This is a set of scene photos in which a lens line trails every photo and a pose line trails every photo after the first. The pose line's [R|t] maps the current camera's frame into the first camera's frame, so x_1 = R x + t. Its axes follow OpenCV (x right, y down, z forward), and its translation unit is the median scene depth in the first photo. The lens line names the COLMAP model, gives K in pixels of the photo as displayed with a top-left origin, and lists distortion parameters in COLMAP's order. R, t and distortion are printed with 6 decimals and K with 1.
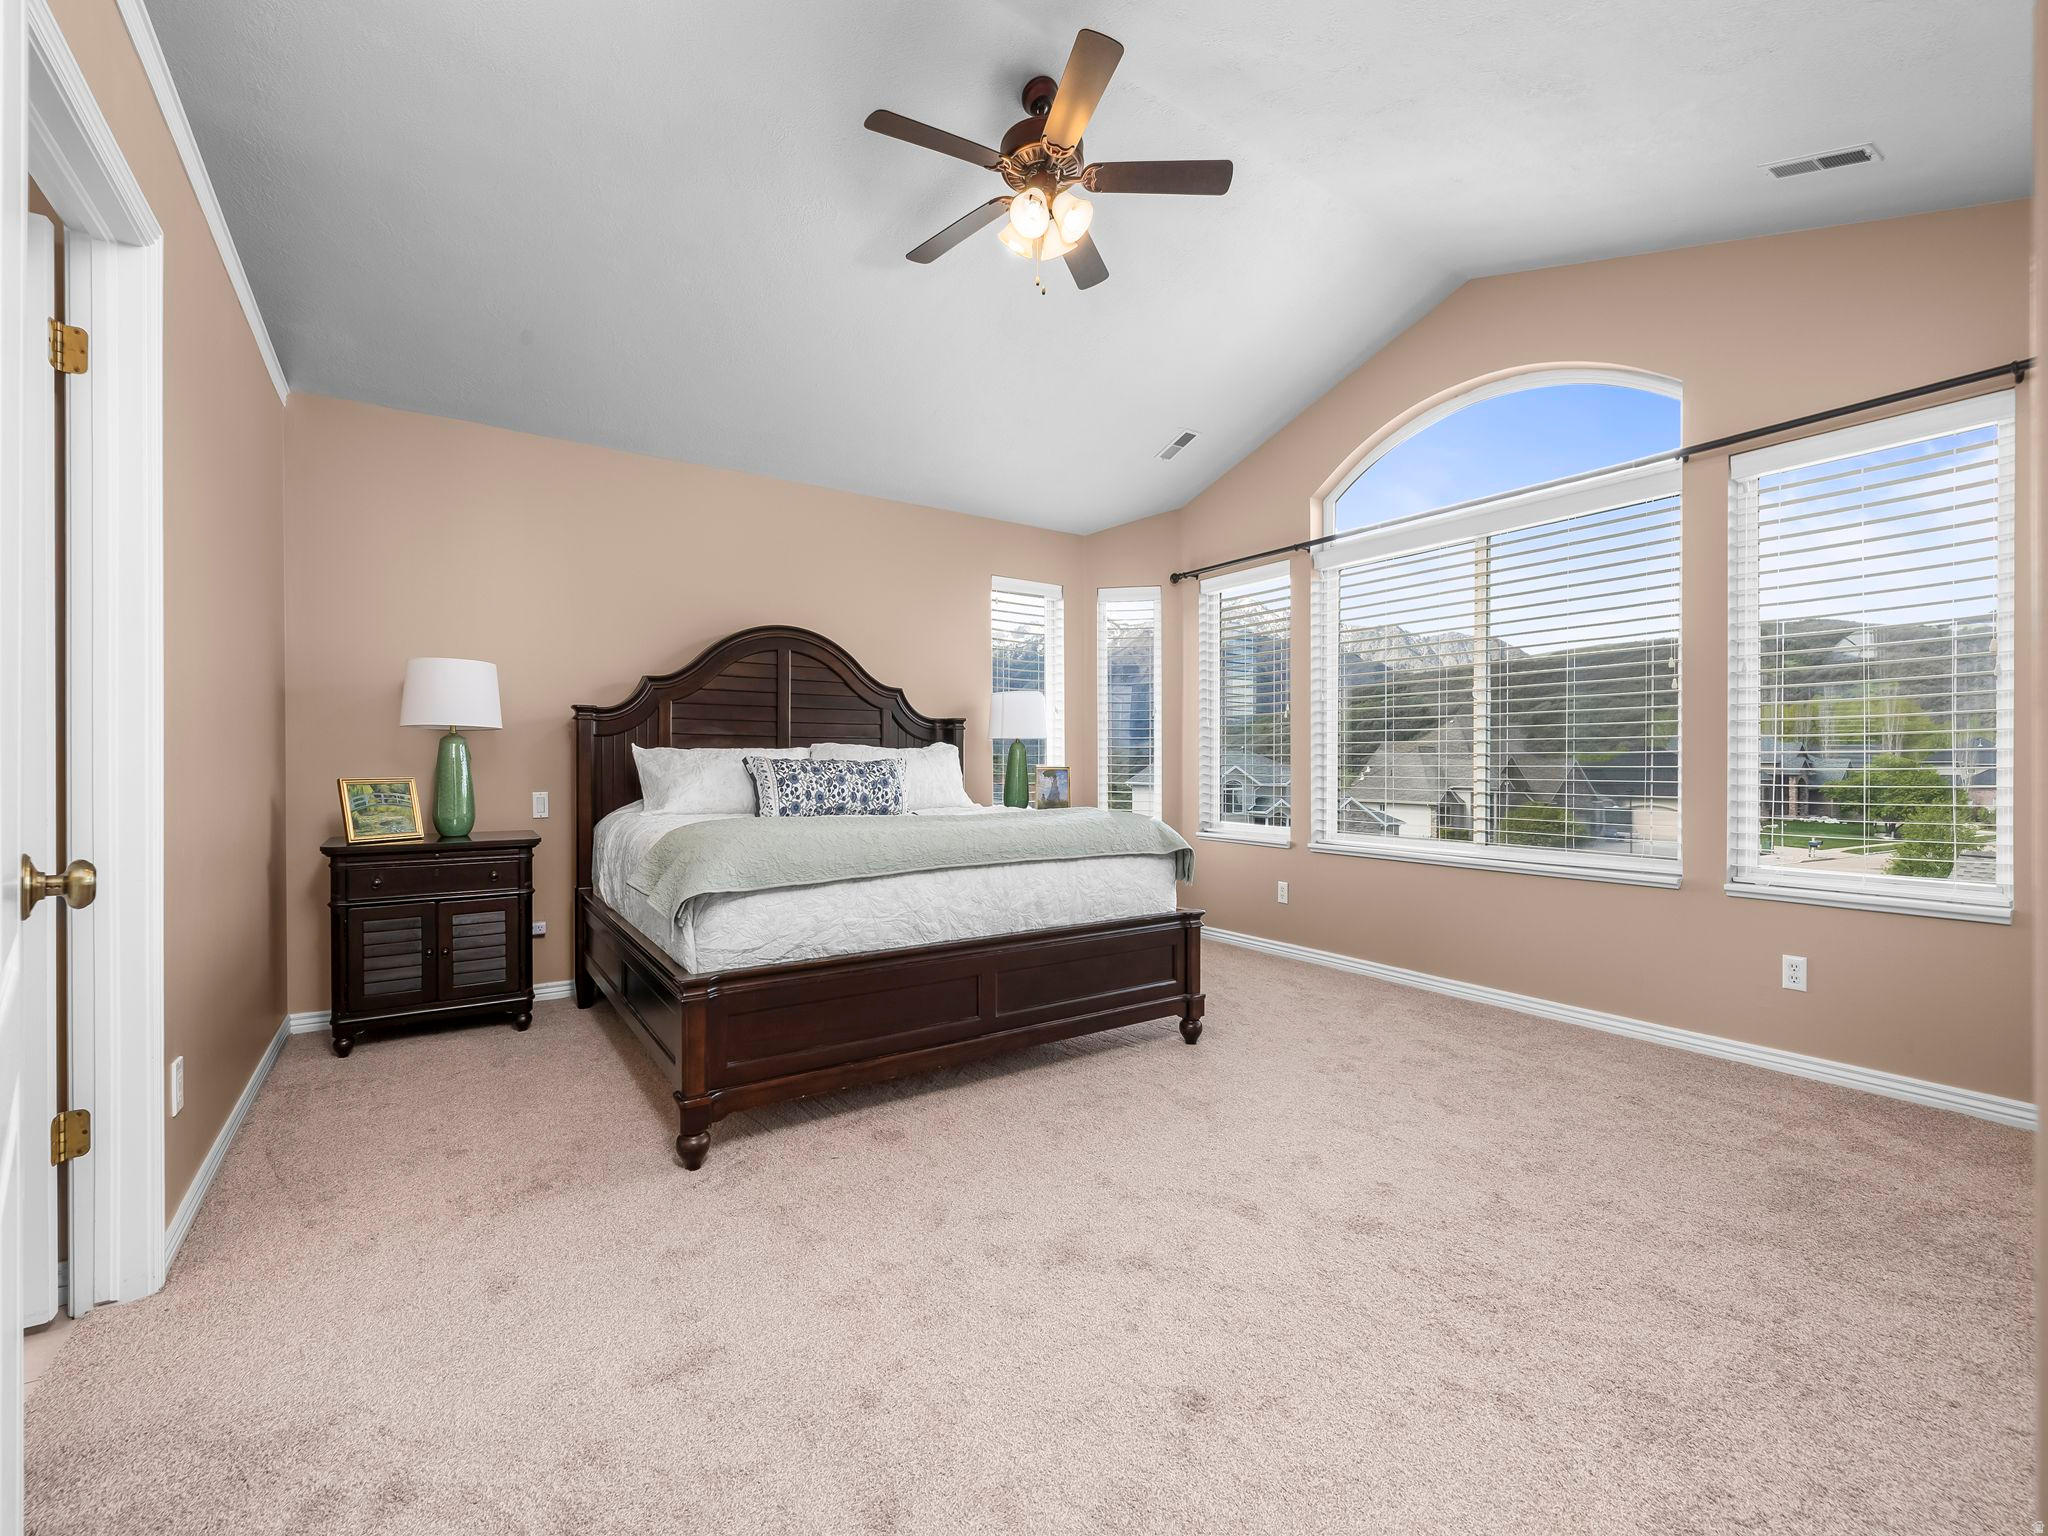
lens RADIAL K [[869.4, 0, 1007.3], [0, 869.4, 764.9], [0, 0, 1]] dist [-0.001089, 0.000322]
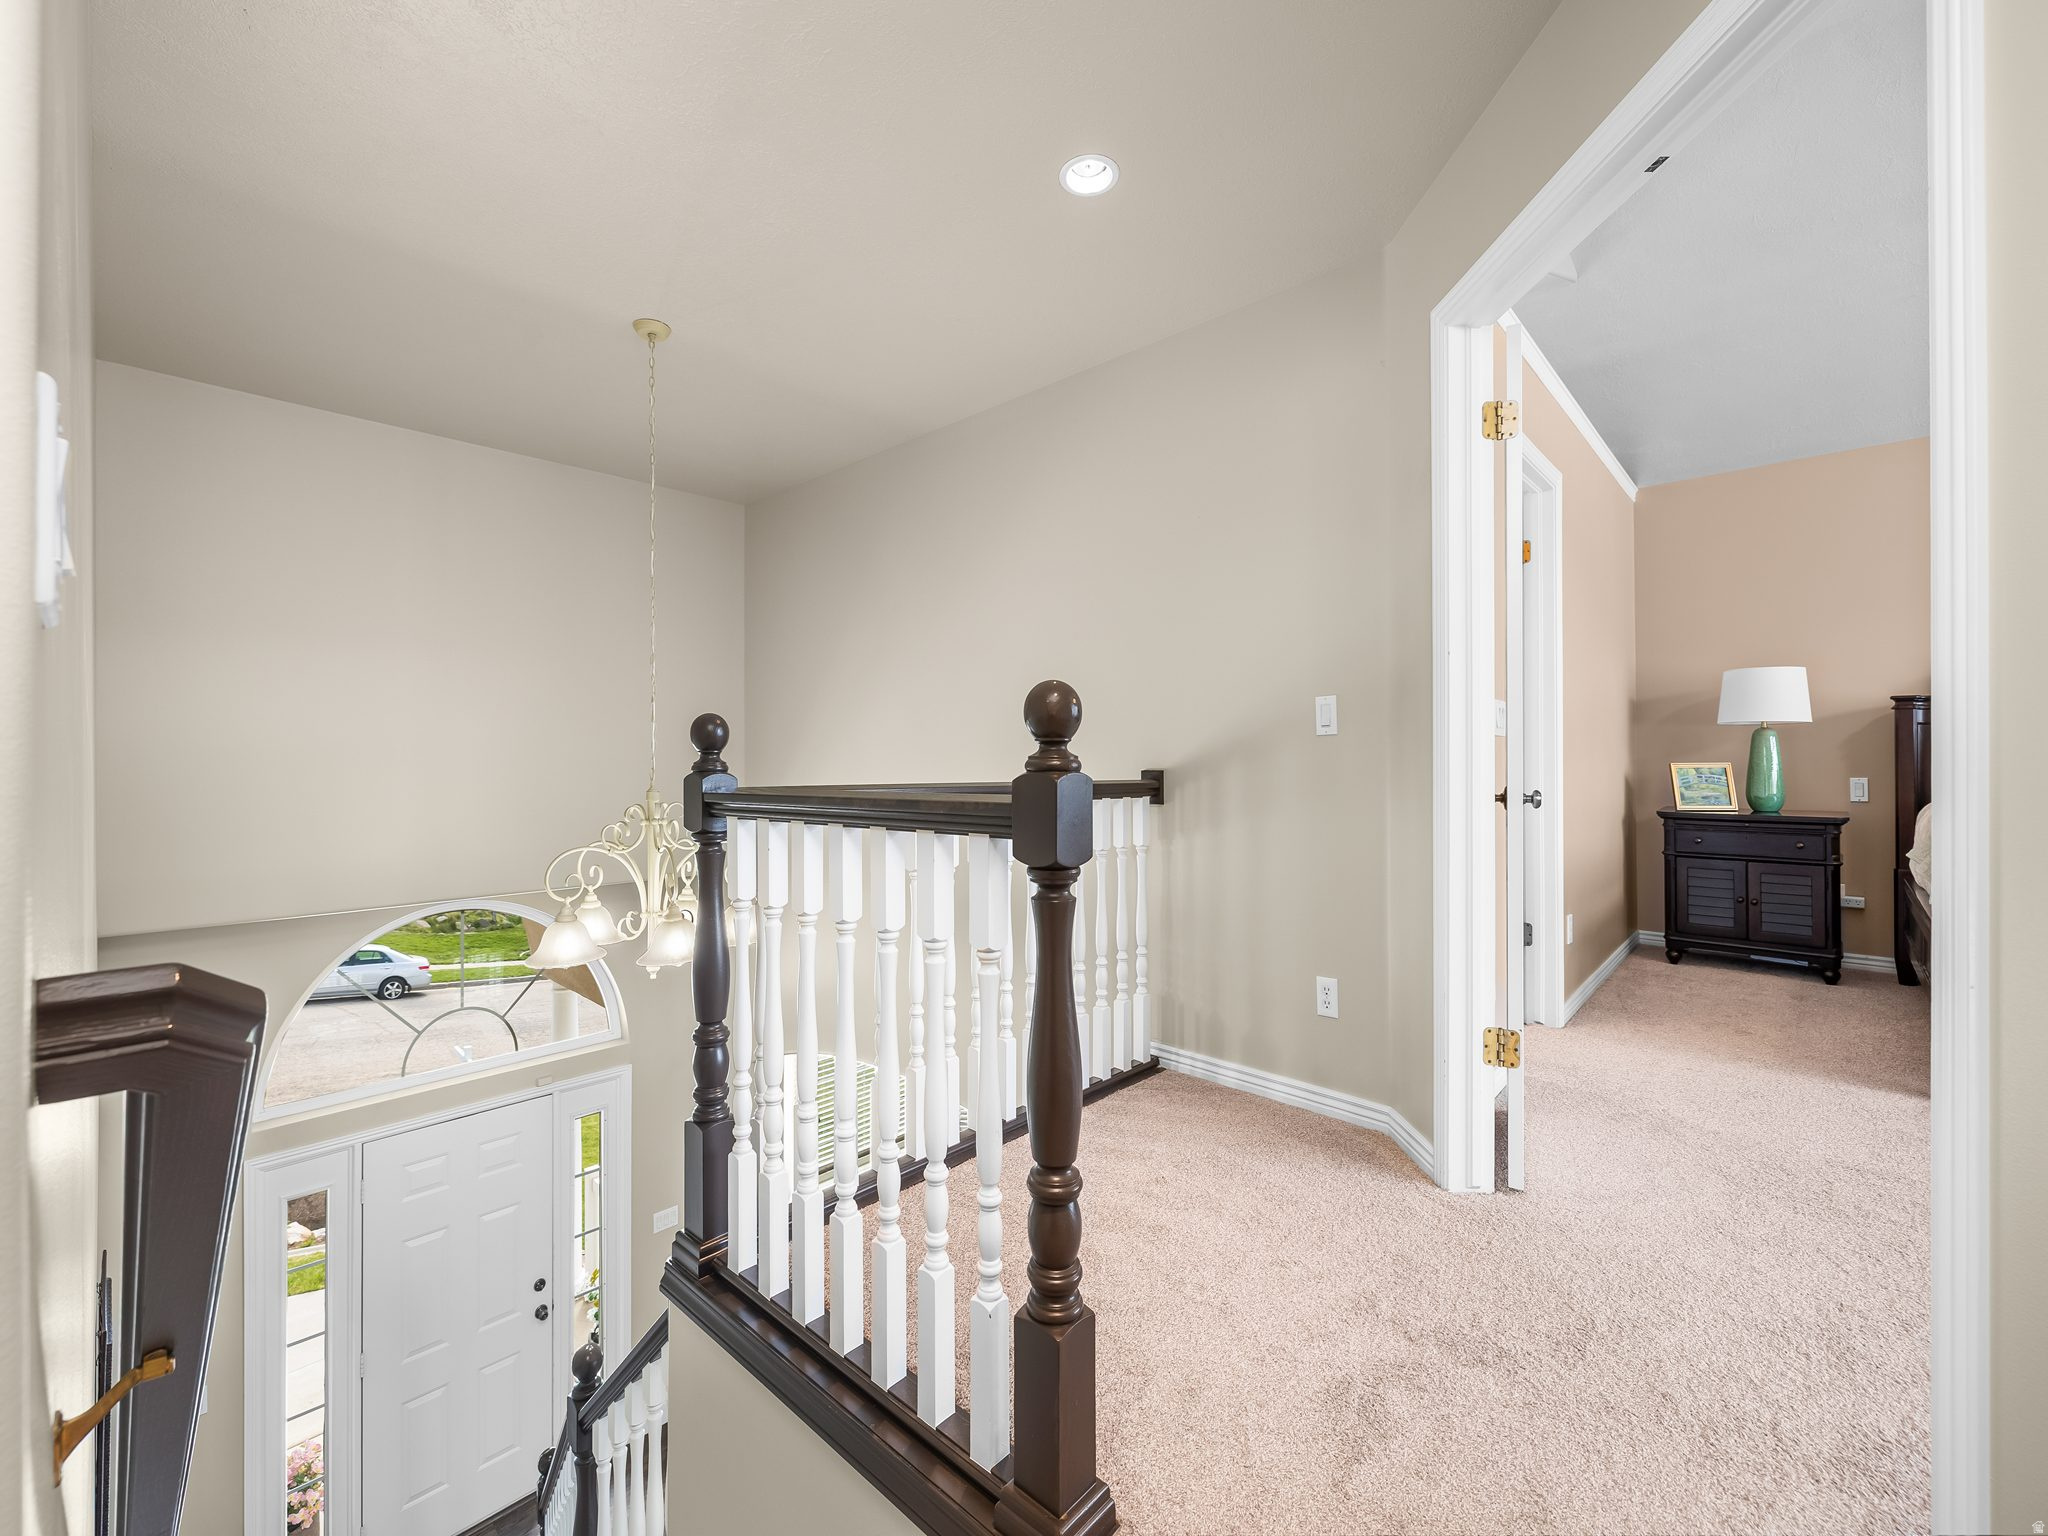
lens RADIAL K [[869.4, 0, 1008.8], [0, 869.4, 758.1], [0, 0, 1]] dist [-0.001089, 0.000322]
pose [[0.228848, -0.001285, -0.973461, 0.328105], [0.005830, 0.999983, 0.000050, 0.000819], [0.973445, -0.005686, 0.228851, -0.334348]]
